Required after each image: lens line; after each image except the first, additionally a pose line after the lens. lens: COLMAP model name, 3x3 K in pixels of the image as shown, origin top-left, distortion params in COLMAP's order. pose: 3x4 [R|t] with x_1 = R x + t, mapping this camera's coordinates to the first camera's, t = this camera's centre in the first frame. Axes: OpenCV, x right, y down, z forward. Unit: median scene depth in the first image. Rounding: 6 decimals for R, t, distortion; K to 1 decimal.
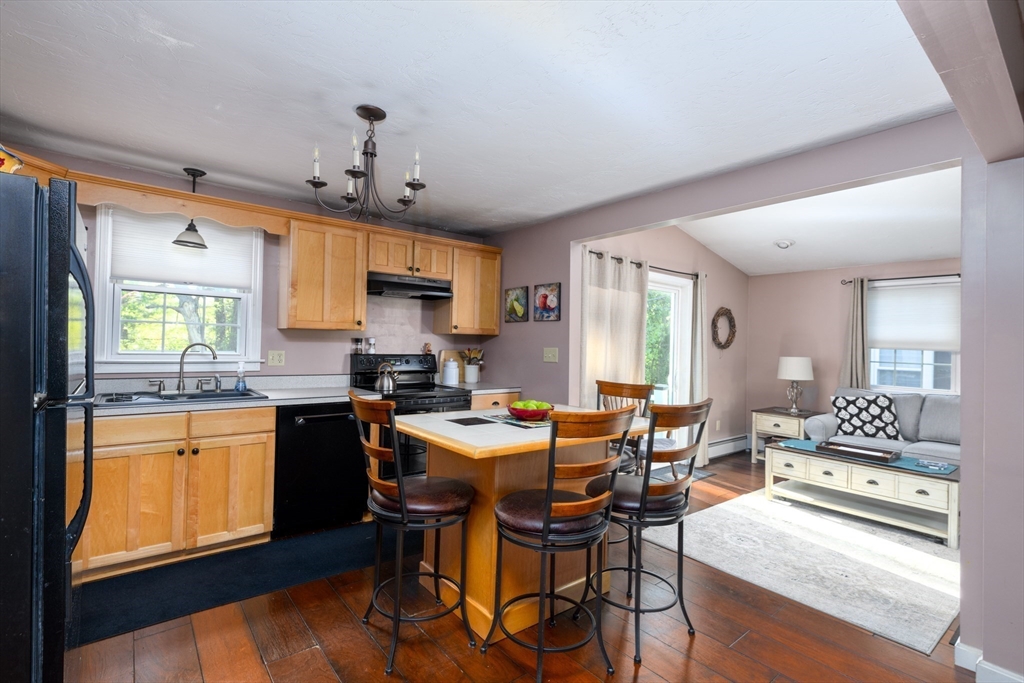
lens RADIAL K [[466.7, 0, 497.4], [0, 466.7, 336.0], [0, 0, 1]] dist [0.001267, -0.000370]
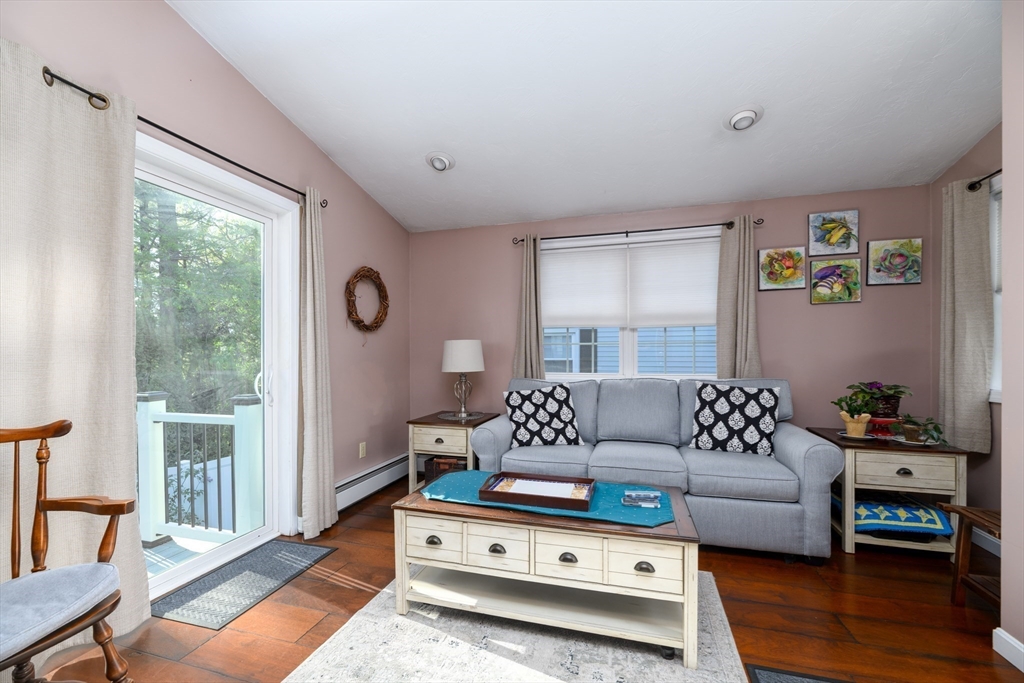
lens RADIAL K [[410.9, 0, 513.6], [0, 410.9, 353.7], [0, 0, 1]] dist [0.000022, -0.000014]
pose [[0.805032, -0.026839, 0.592623, 0.373169], [0.016636, 0.999605, 0.022672, 0.059780], [-0.592997, -0.008393, 0.805161, 0.509833]]
